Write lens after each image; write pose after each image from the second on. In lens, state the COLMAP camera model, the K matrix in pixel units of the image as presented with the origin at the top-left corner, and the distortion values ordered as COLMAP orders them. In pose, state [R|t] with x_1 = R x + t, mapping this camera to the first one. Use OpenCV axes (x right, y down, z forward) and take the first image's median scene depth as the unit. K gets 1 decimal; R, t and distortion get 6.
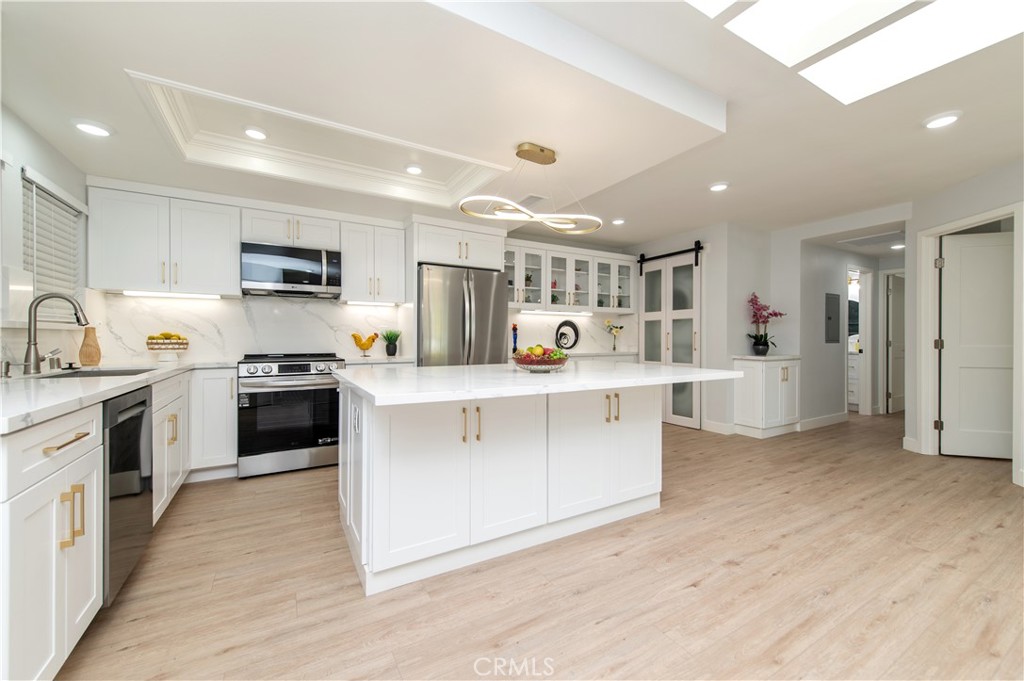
lens RADIAL K [[400.5, 0, 510.2], [0, 400.5, 340.9], [0, 0, 1]] dist [0.015320, -0.004083]
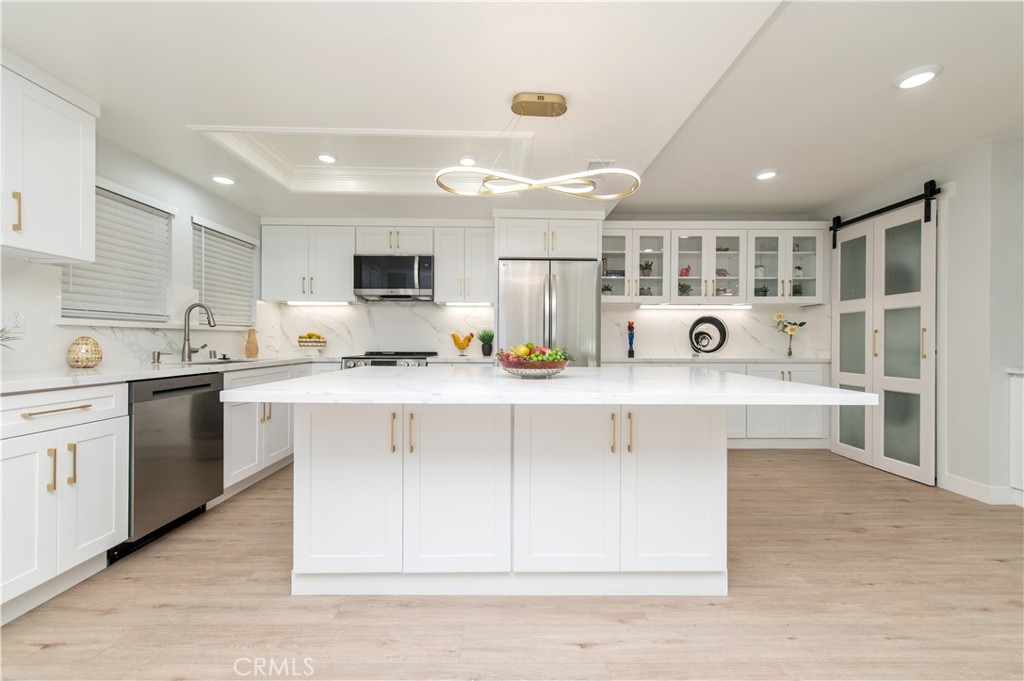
lens RADIAL K [[400.5, 0, 512.6], [0, 400.5, 342.5], [0, 0, 1]] dist [0.015320, -0.004083]
pose [[0.872453, 0.004586, -0.488677, 0.321223], [-0.006261, 0.999979, -0.001794, 0.007363], [0.488658, 0.004625, 0.872463, 0.215293]]
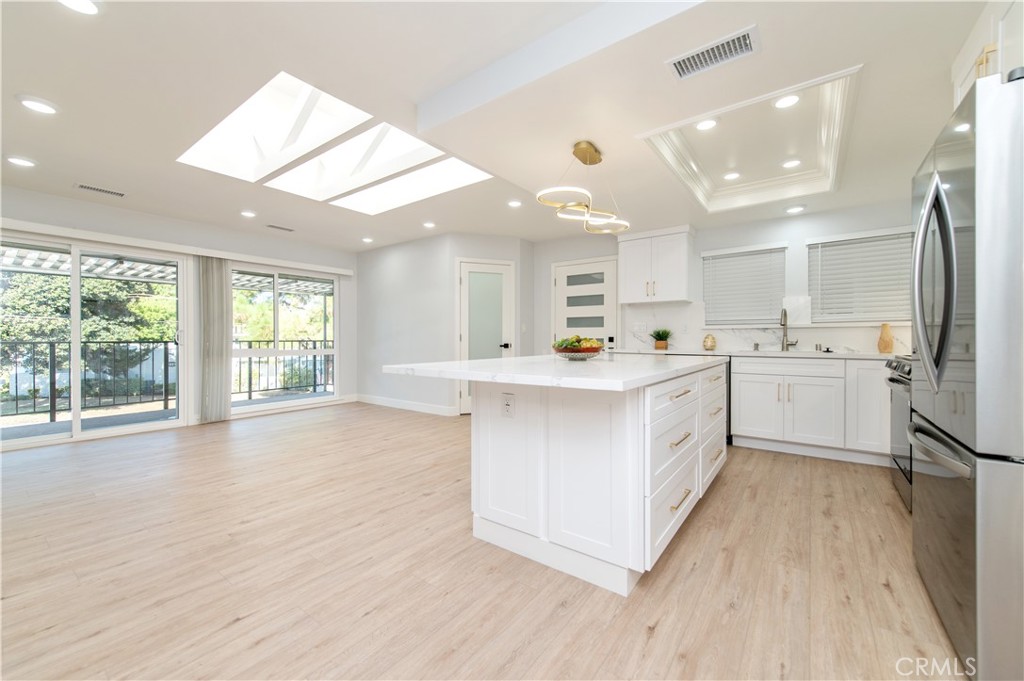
lens RADIAL K [[400.5, 0, 511.8], [0, 400.5, 339.1], [0, 0, 1]] dist [0.015320, -0.004083]
pose [[-0.917828, -0.000613, -0.396978, 0.516921], [-0.003294, 0.999976, 0.006071, 0.010254], [0.396965, 0.006880, -0.917808, 1.471218]]
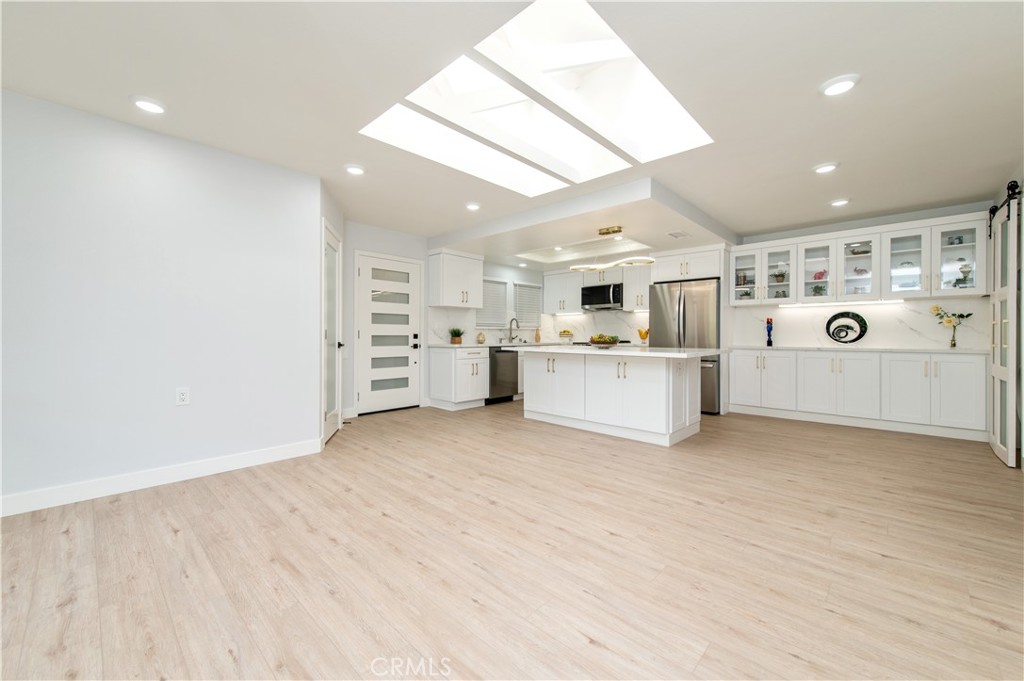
lens RADIAL K [[400.5, 0, 510.8], [0, 400.5, 336.9], [0, 0, 1]] dist [0.015320, -0.004083]
pose [[0.283765, 0.006033, -0.958875, 1.328541], [-0.006449, 0.999970, 0.004383, 0.012622], [0.958872, 0.004940, 0.283795, 0.032217]]
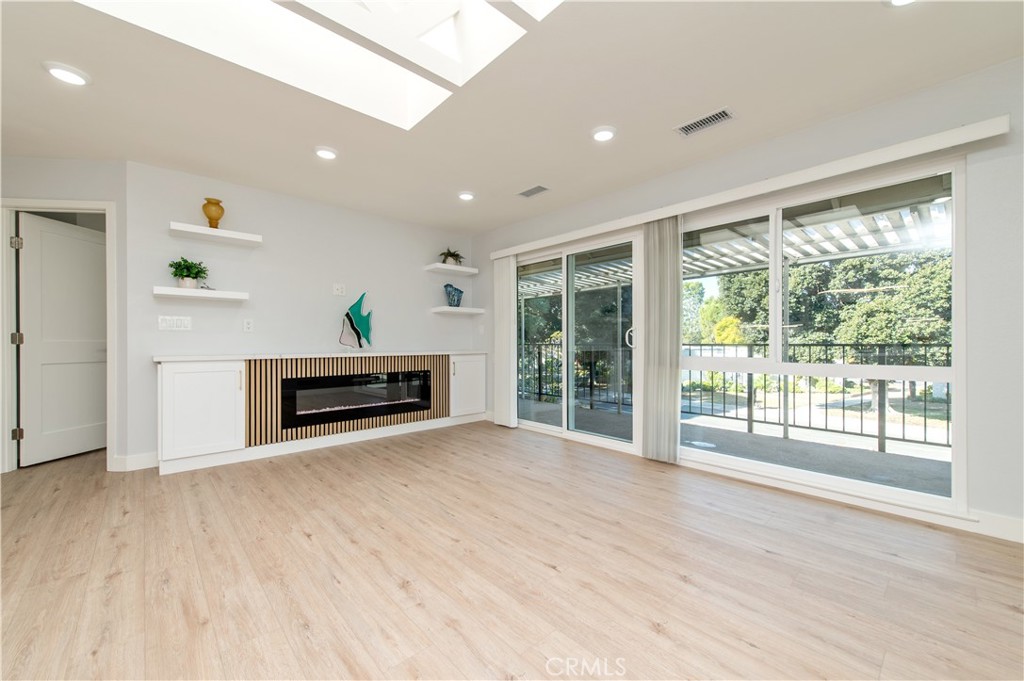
lens RADIAL K [[400.5, 0, 514.6], [0, 400.5, 348.1], [0, 0, 1]] dist [0.015320, -0.004083]
pose [[-0.212842, -0.013972, 0.976987, 0.006539], [0.005701, 0.999863, 0.015541, 0.024180], [-0.977070, 0.008878, -0.212734, 0.194425]]
